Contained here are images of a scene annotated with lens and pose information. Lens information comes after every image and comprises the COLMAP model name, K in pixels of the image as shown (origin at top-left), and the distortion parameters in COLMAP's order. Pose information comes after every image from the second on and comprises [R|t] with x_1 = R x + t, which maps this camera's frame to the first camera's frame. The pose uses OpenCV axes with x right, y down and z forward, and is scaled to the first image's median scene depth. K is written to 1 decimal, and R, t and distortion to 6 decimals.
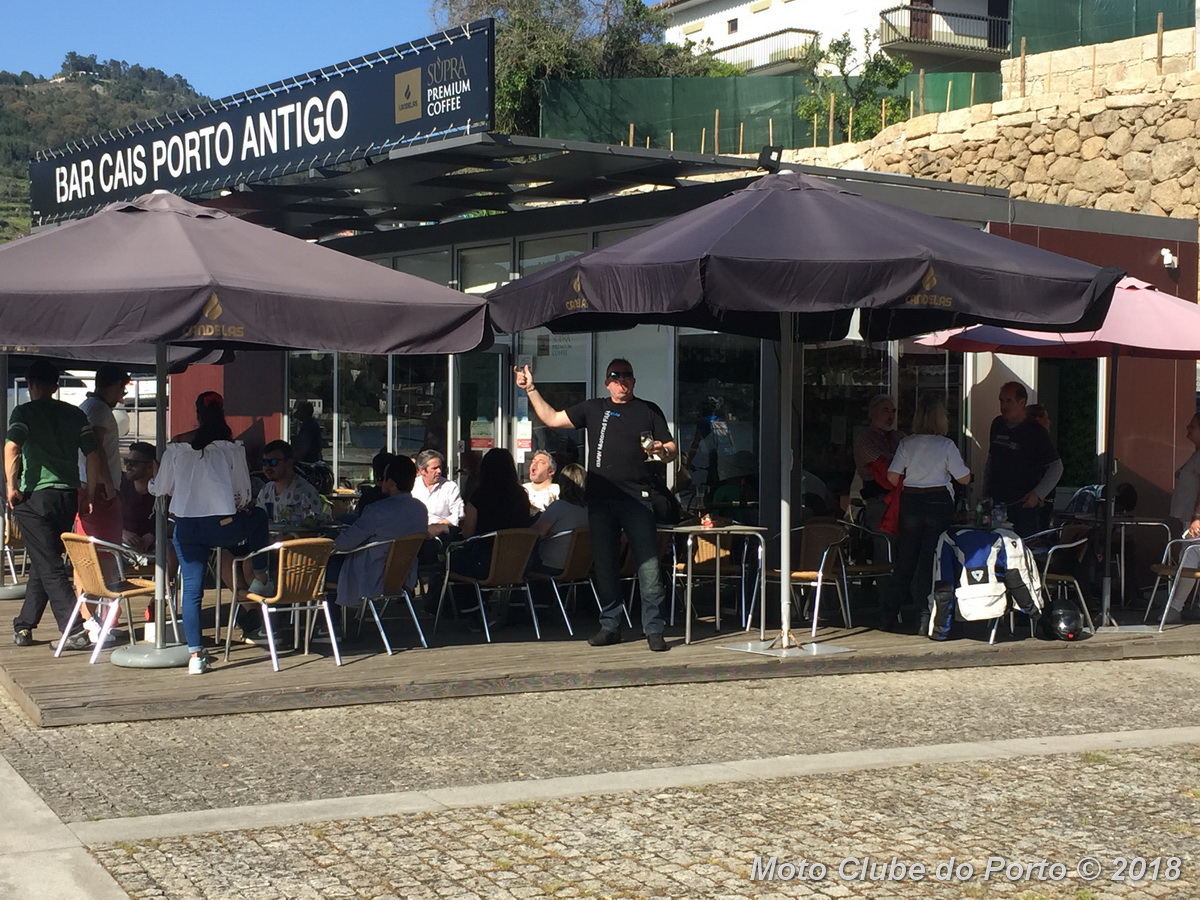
lens RADIAL K [[1835.0, 0, 591.5], [0, 1835.0, 442.8], [0, 0, 1]] dist [0.035190, 0.000000]
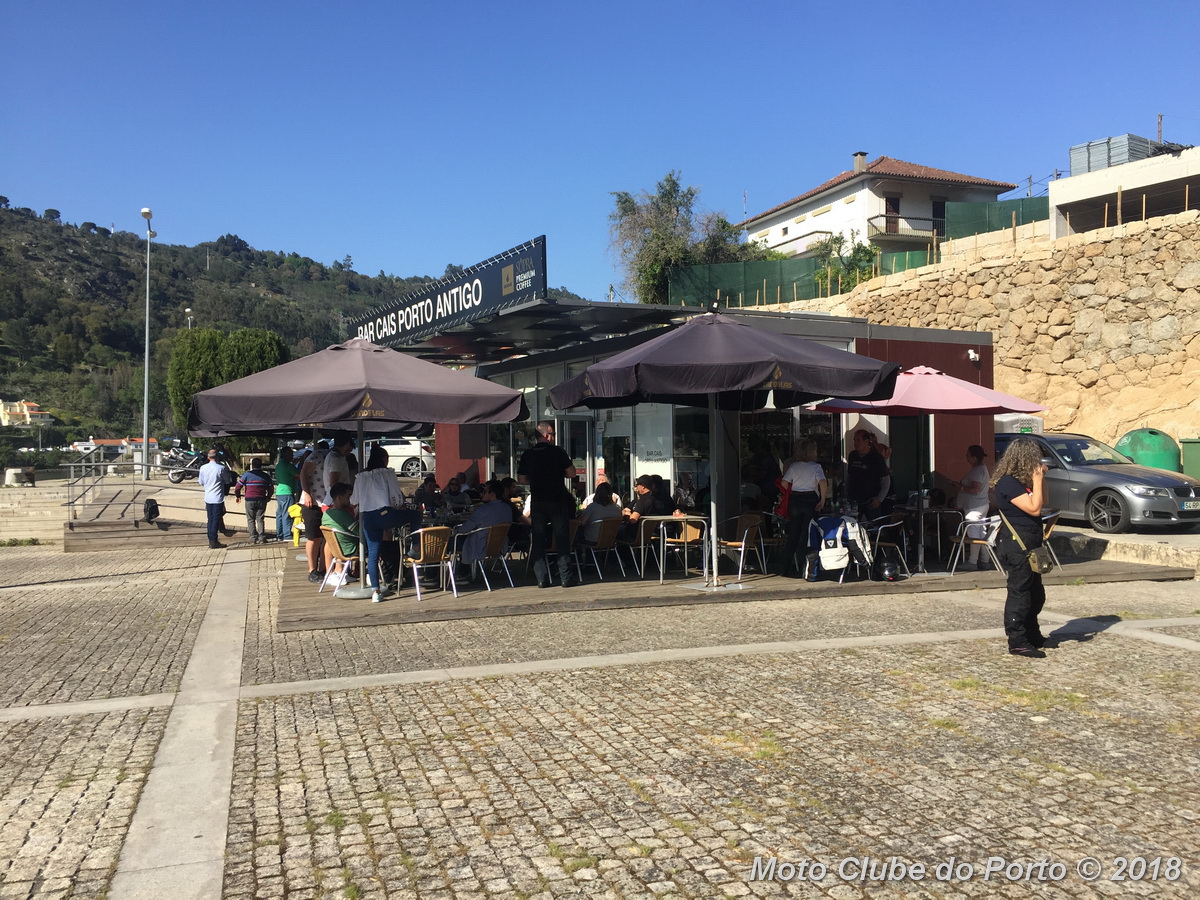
lens RADIAL K [[1022.6, 0, 601.0], [0, 1022.6, 448.3], [0, 0, 1]] dist [0.047471, -0.084073]
pose [[0.990784, -0.022109, -0.133635, 0.124067], [0.019279, 0.999562, -0.022437, 0.000587], [0.134072, 0.019654, 0.990777, 0.020035]]
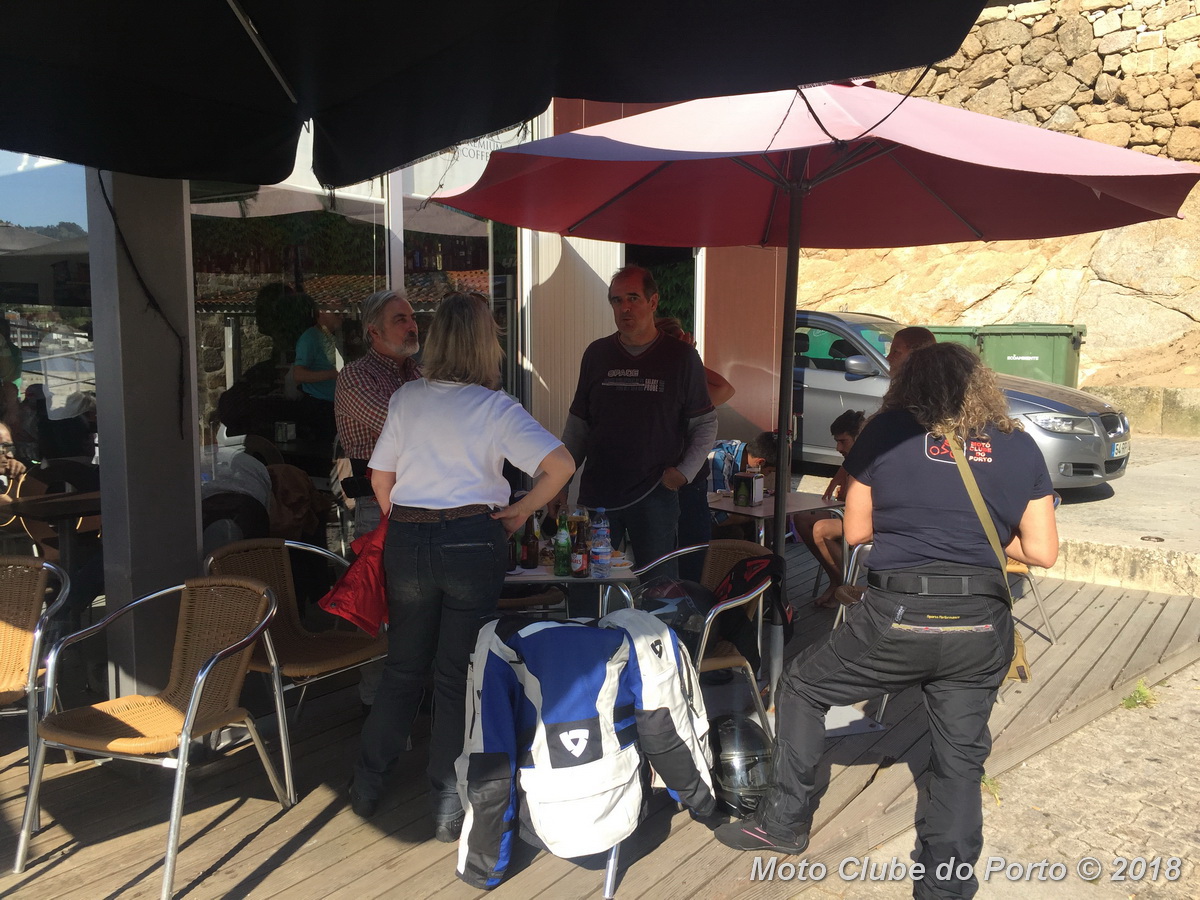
lens RADIAL K [[1022.6, 0, 603.2], [0, 1022.6, 443.4], [0, 0, 1]] dist [0.047471, -0.084073]
pose [[0.956571, -0.038535, 0.288941, 0.150595], [0.013270, 0.995952, 0.088898, -0.010918], [-0.291198, -0.081203, 0.953210, 0.771998]]
